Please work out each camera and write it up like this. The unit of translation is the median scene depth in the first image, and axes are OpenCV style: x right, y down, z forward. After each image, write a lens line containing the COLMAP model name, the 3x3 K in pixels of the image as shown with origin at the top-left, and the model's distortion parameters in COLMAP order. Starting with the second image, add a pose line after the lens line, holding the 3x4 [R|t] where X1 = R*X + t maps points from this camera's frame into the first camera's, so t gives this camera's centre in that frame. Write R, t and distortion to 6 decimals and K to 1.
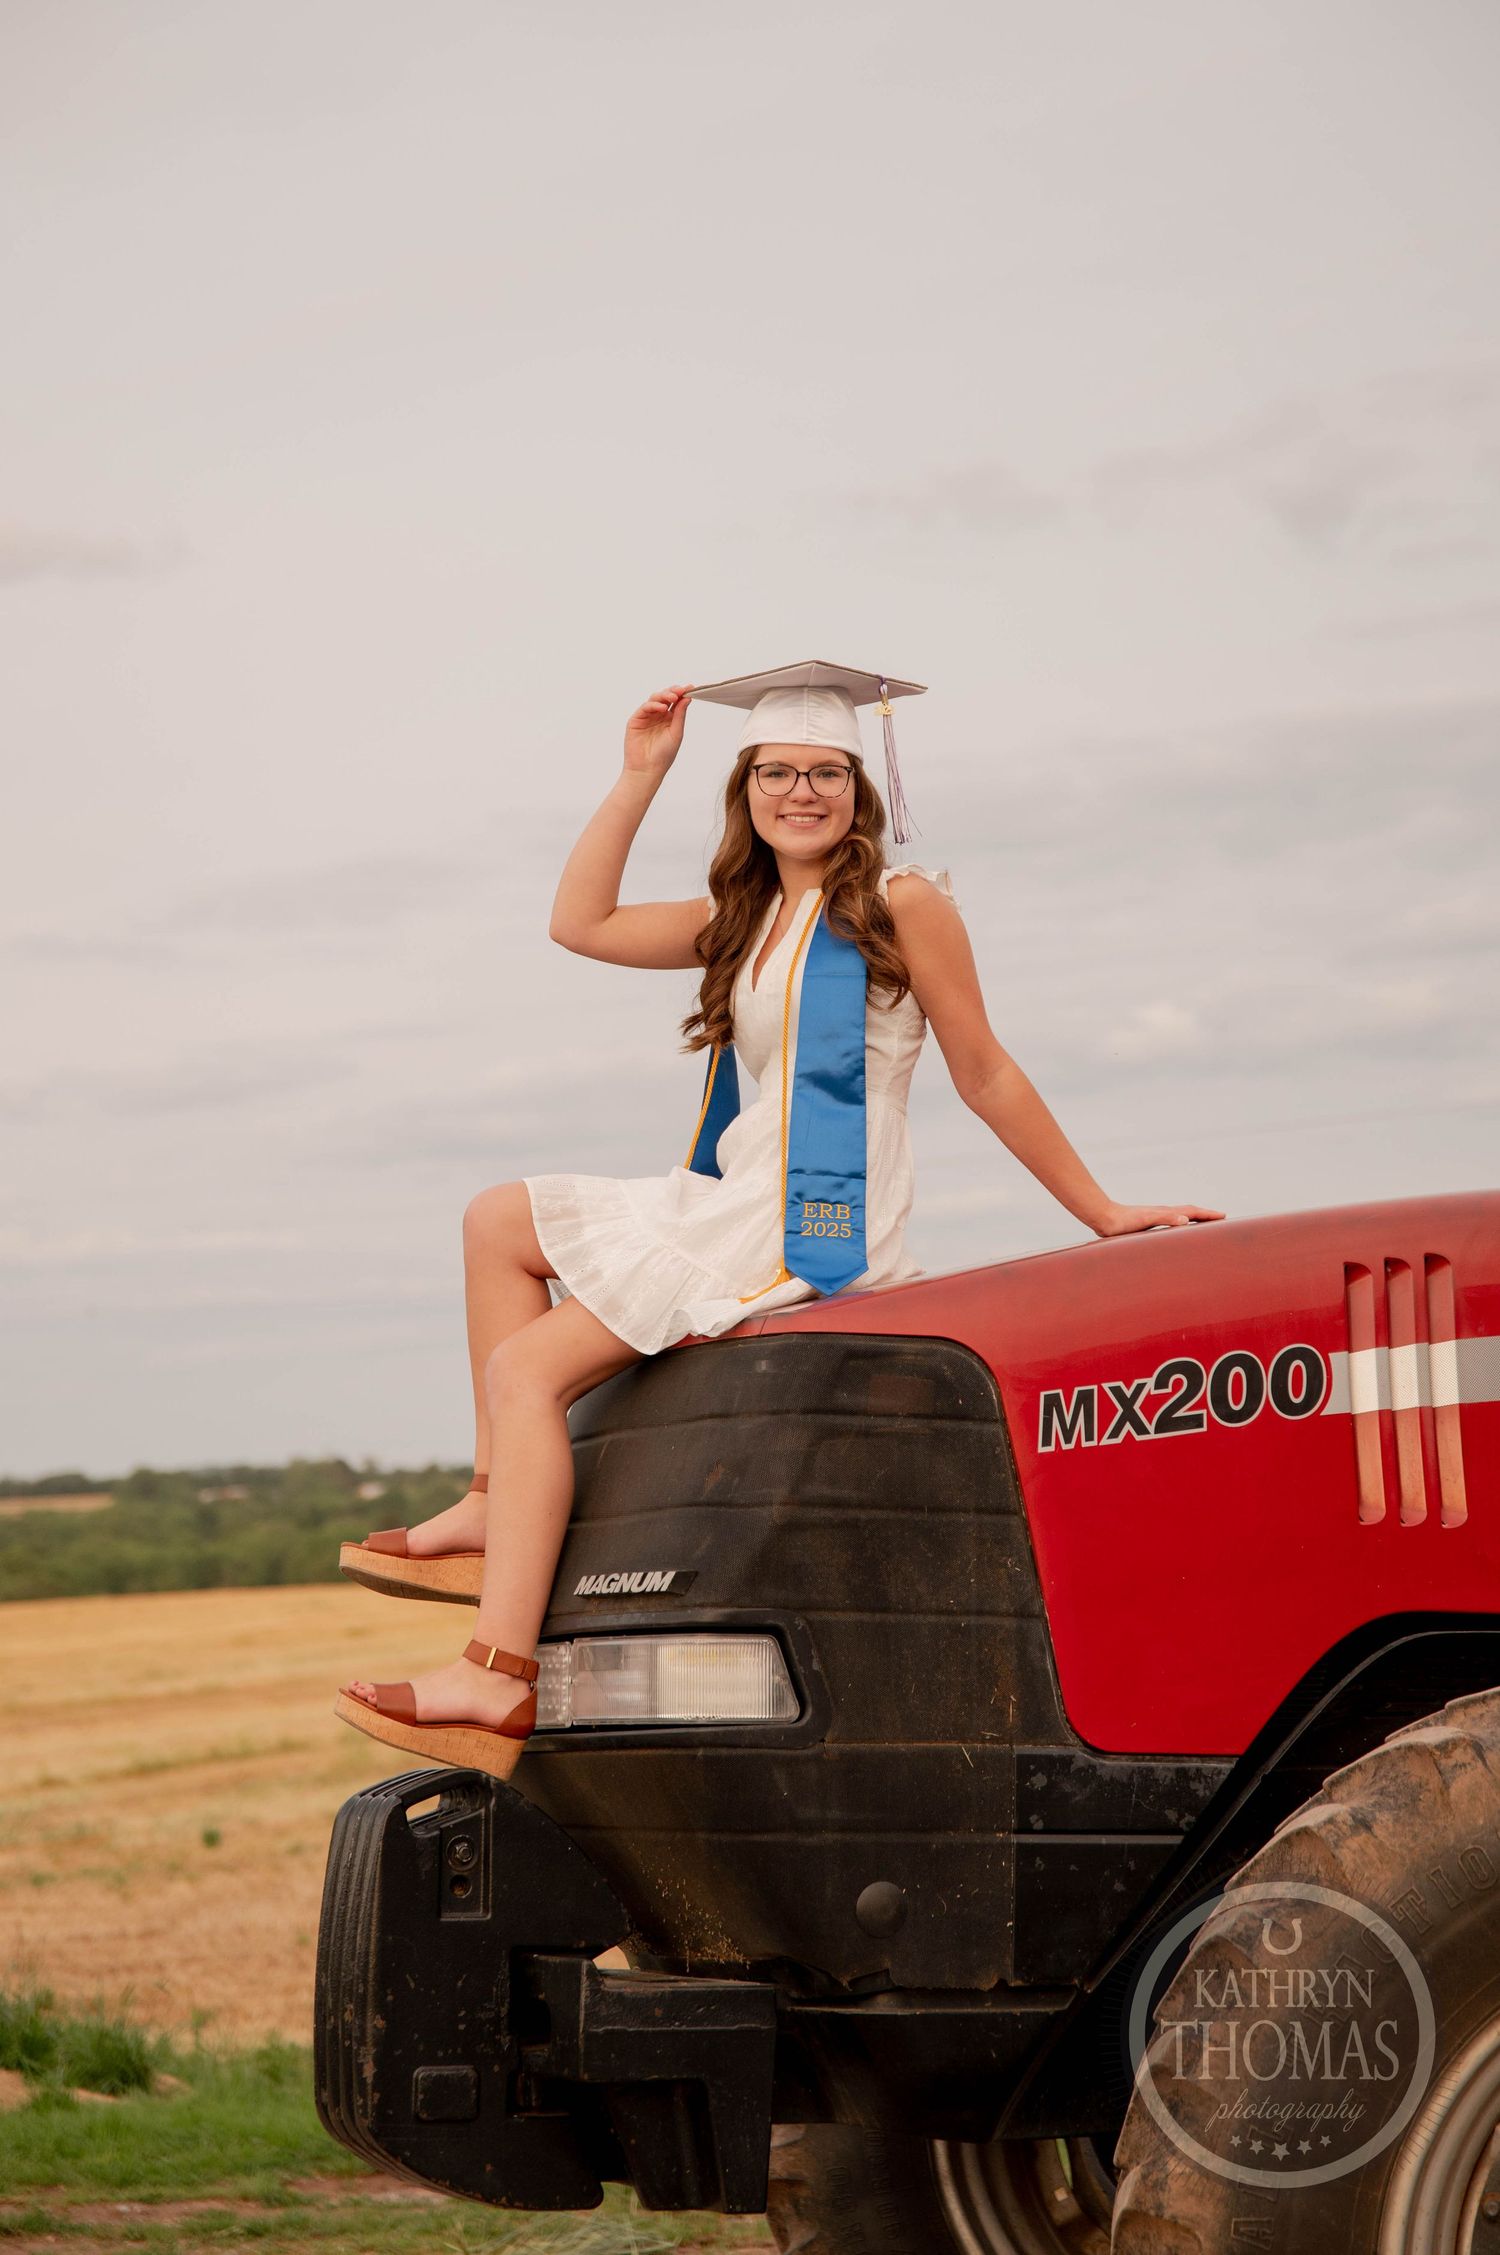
lens RADIAL K [[4467.3, 0, 750.5], [0, 4467.3, 1081.3], [0, 0, 1]] dist [0.193305, 0.229549]
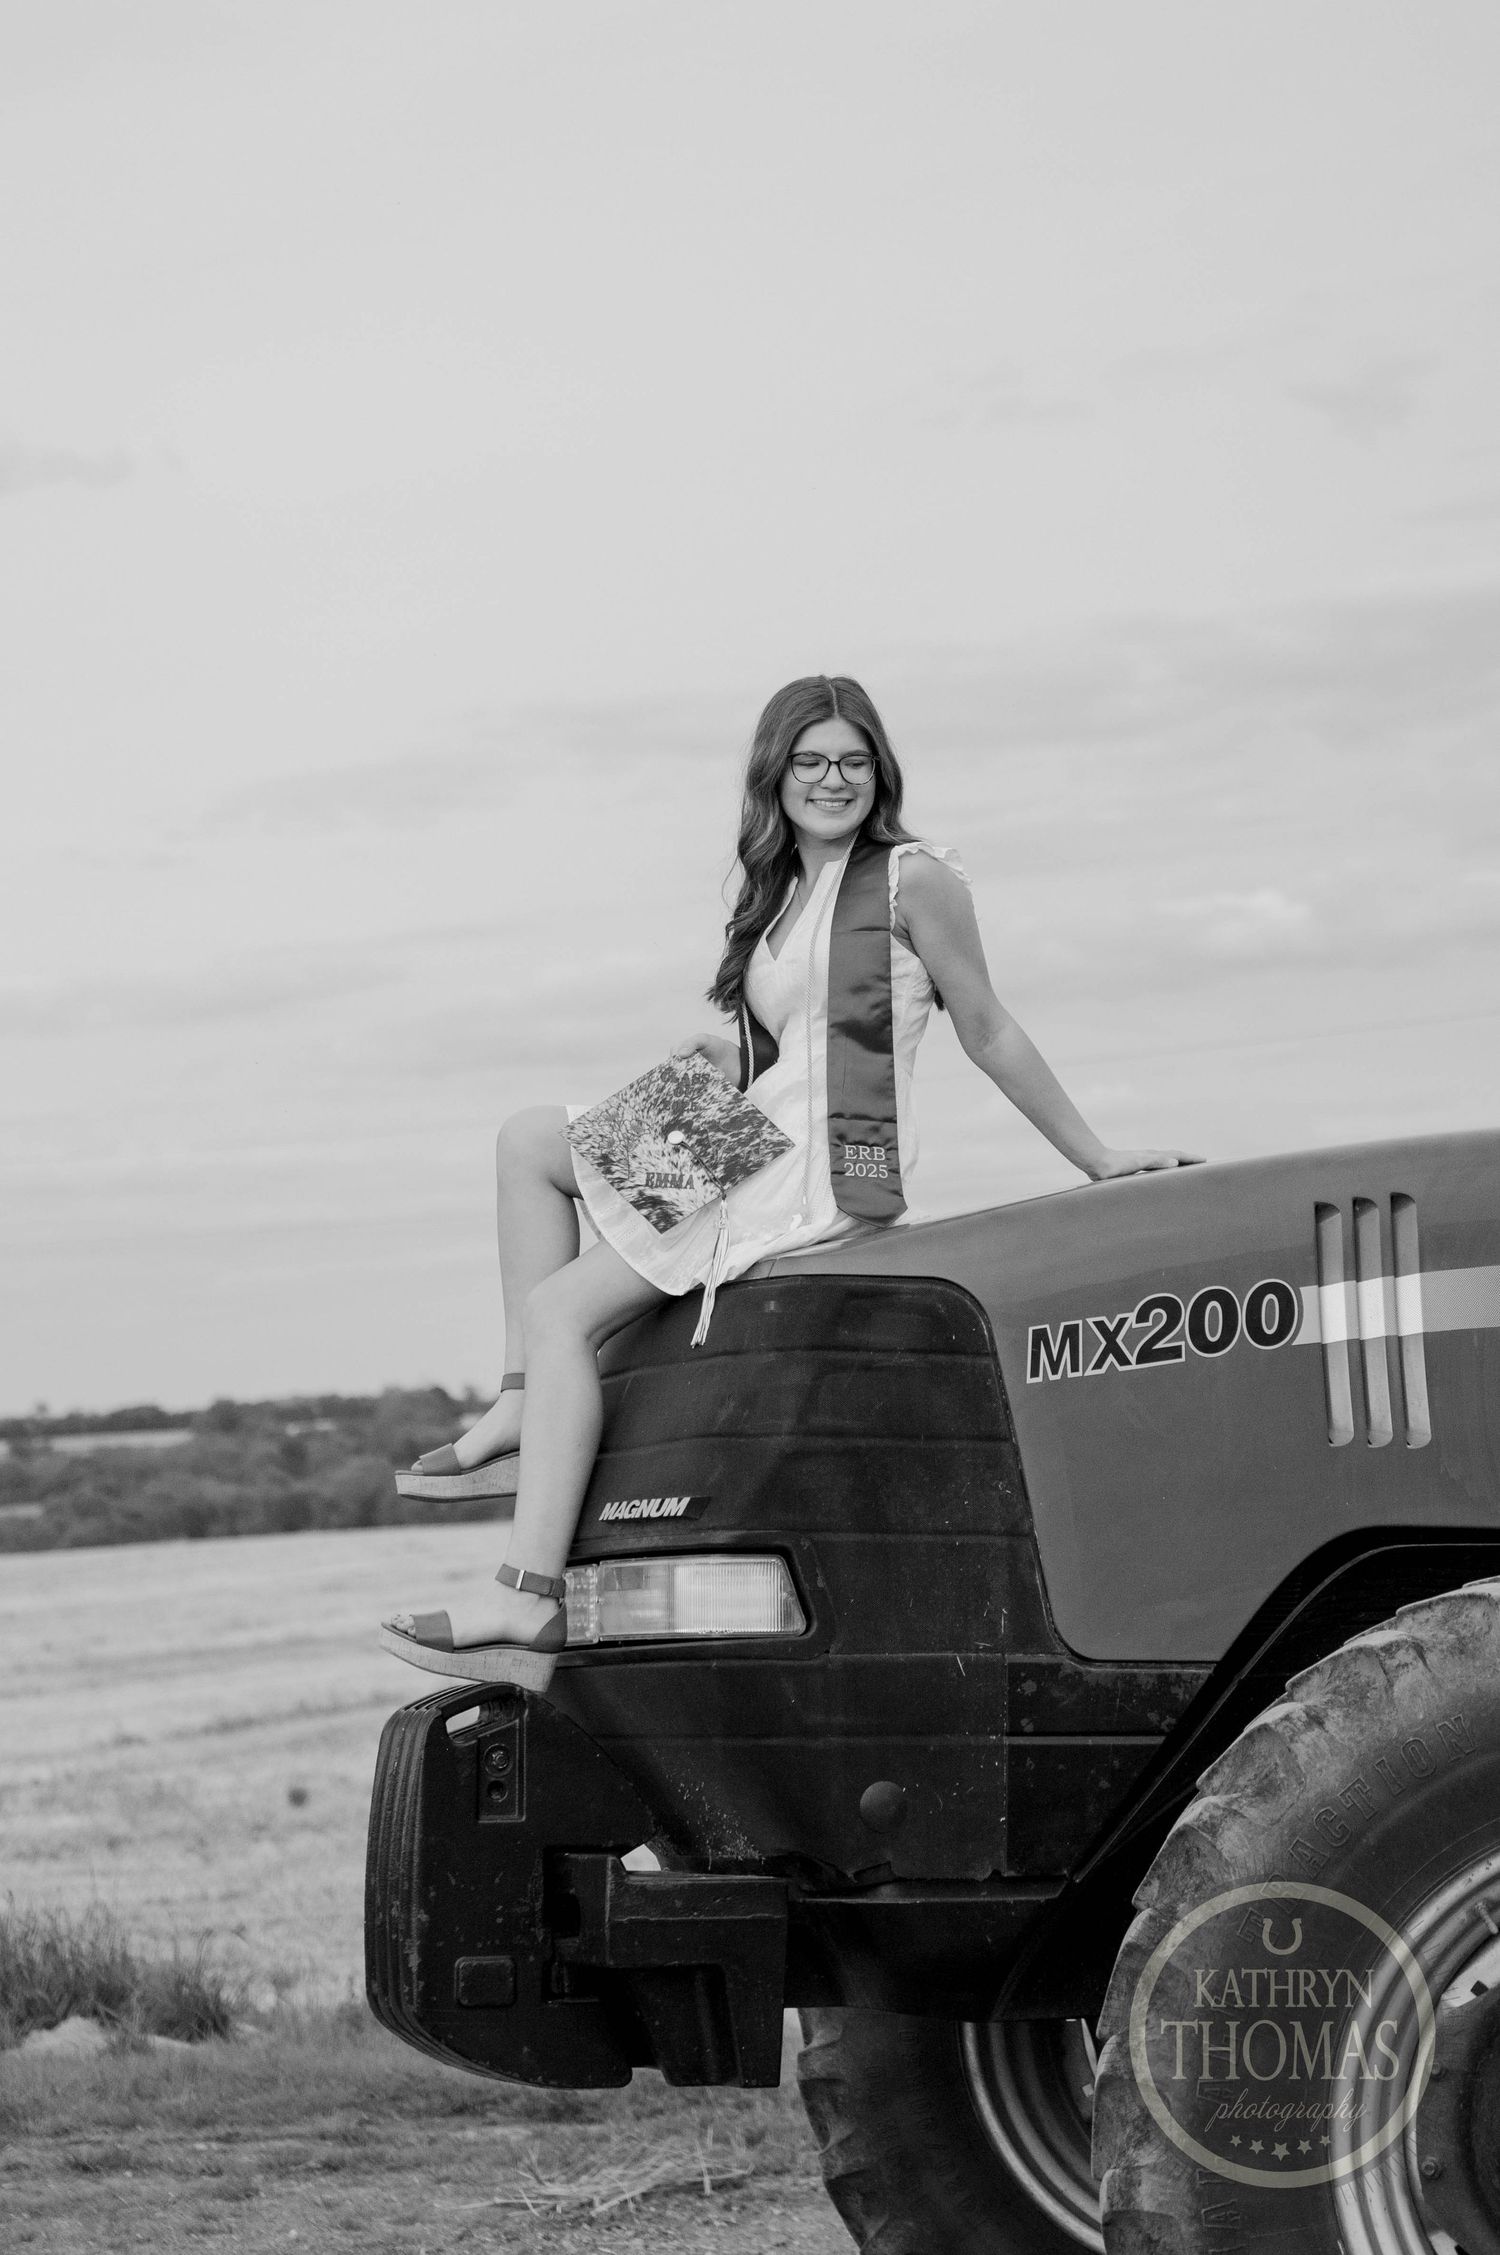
lens RADIAL K [[4885.4, 0, 837.5], [0, 4885.4, 876.0], [0, 0, 1]] dist [0.142826, 0.158880]
pose [[0.999885, -0.012253, -0.008987, 0.030674], [0.012081, 0.999748, -0.018928, -0.017817], [0.009217, 0.018817, 0.999780, -0.185167]]
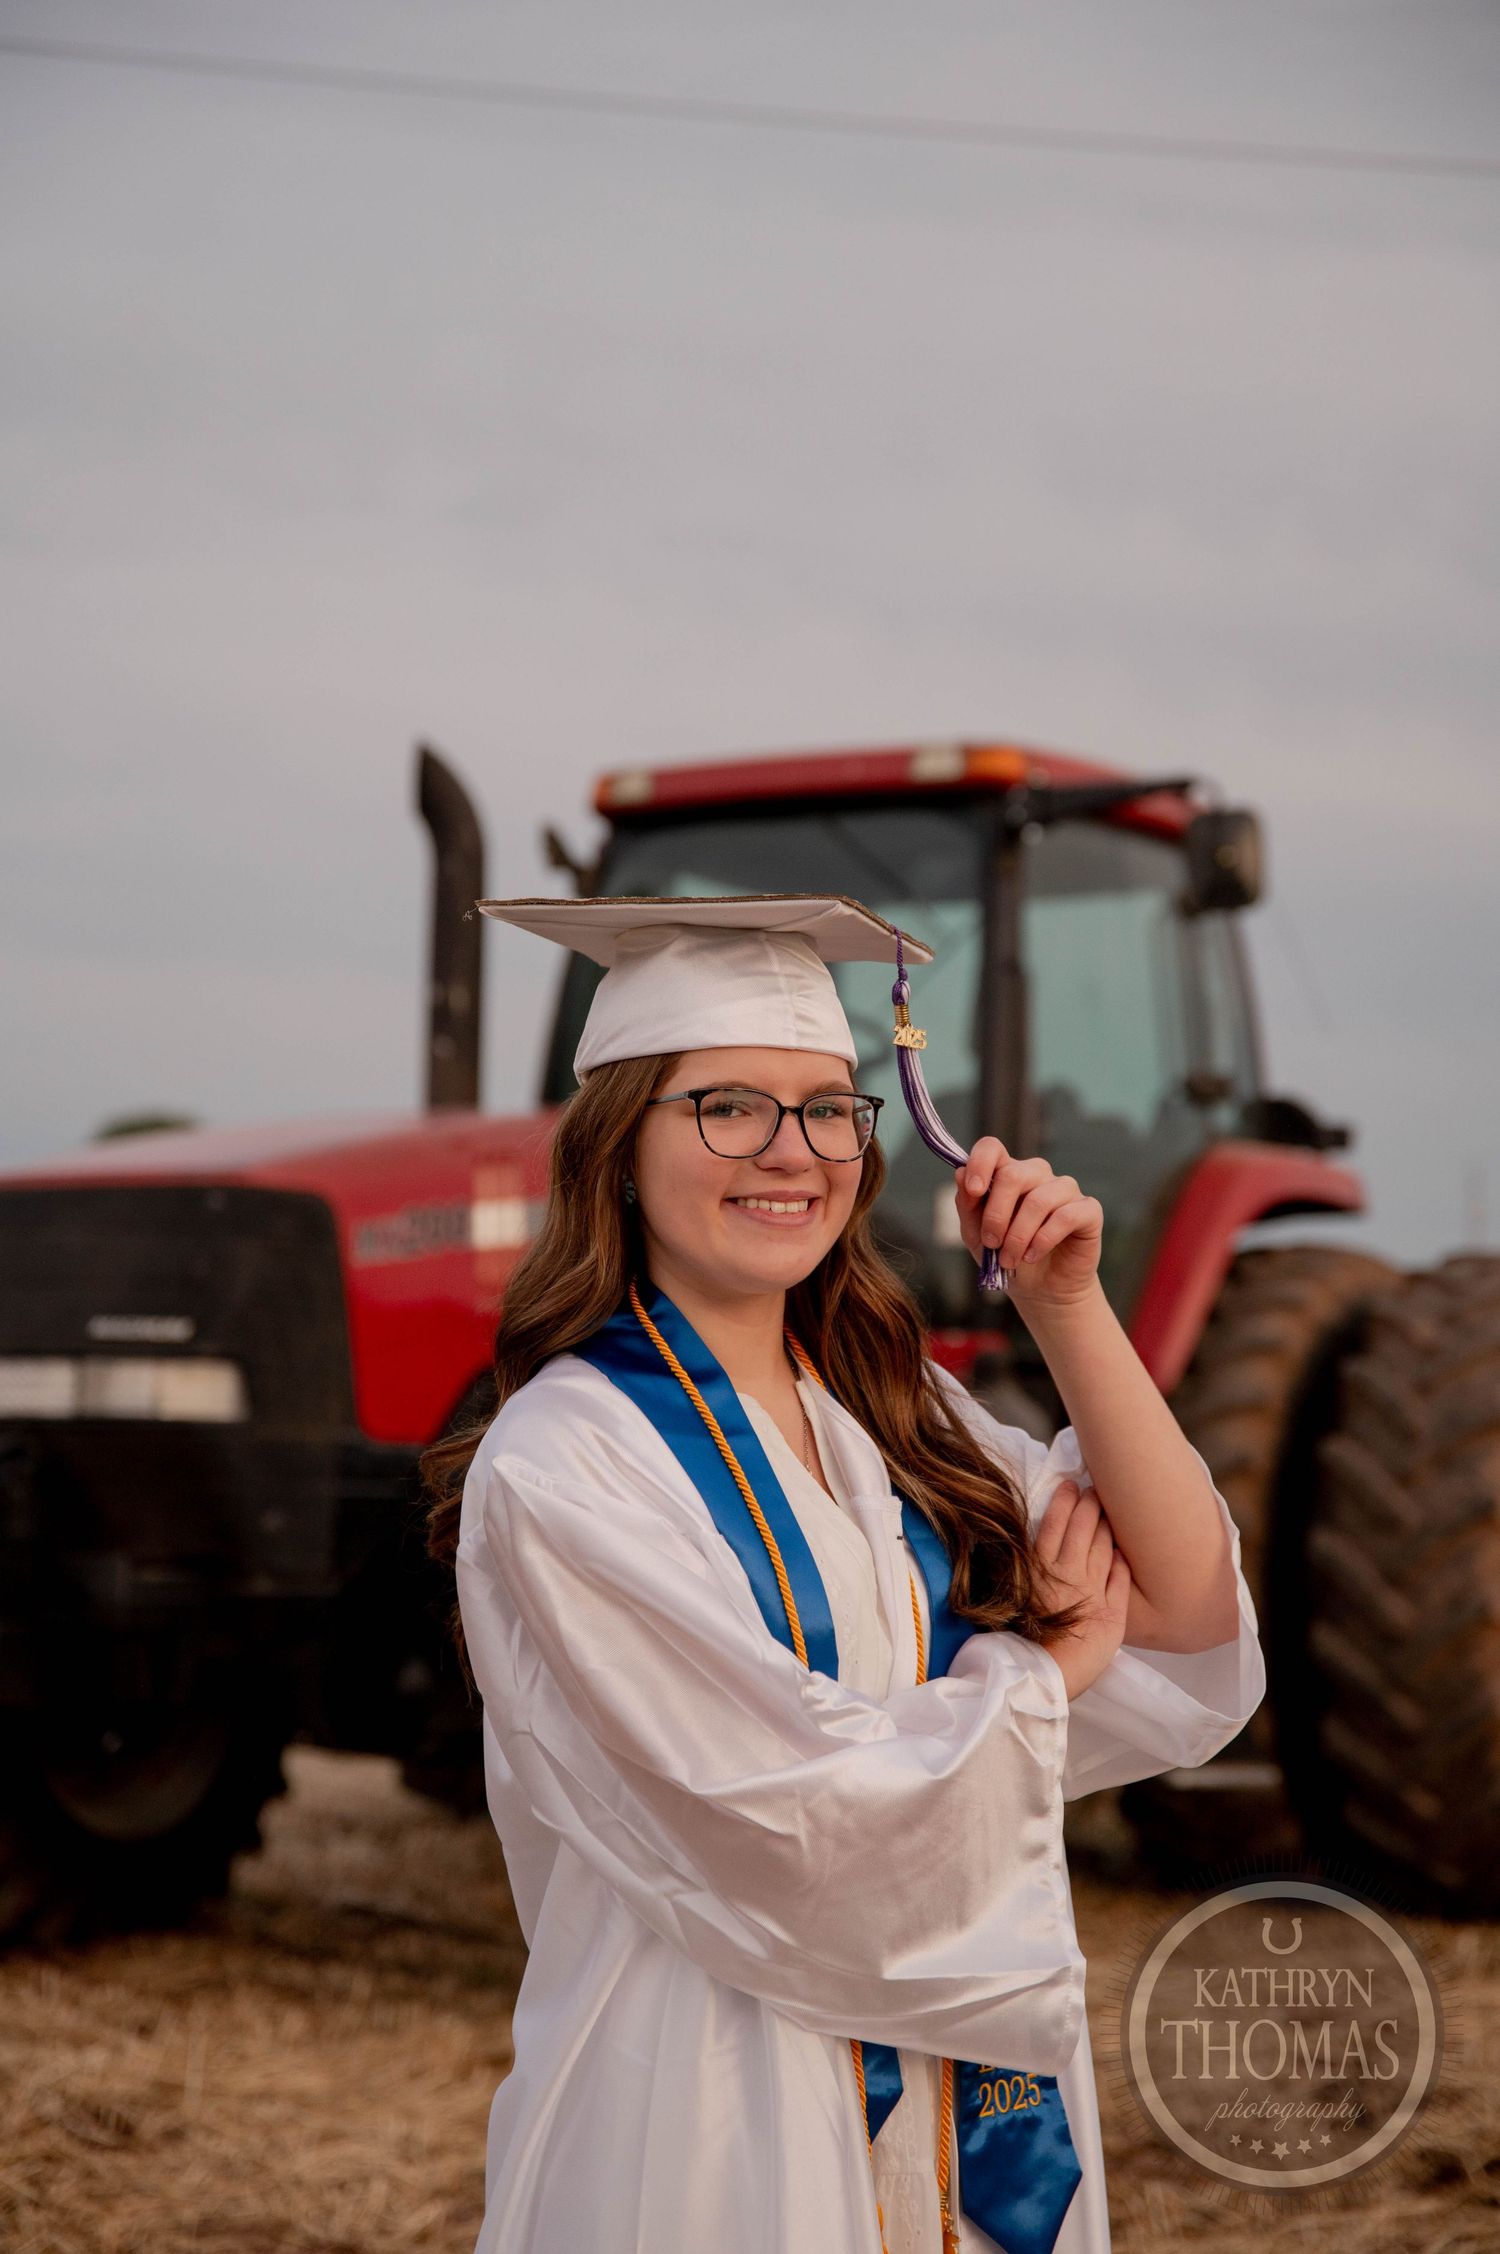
lens RADIAL K [[3808.7, 0, 750.0], [0, 3808.7, 1127.0], [0, 0, 1]] dist [0.179812, -0.010649]
pose [[0.805859, 0.076632, 0.587128, -0.659744], [-0.121298, 0.991926, 0.037020, -0.037708], [-0.579551, -0.101050, 0.808647, -0.234257]]
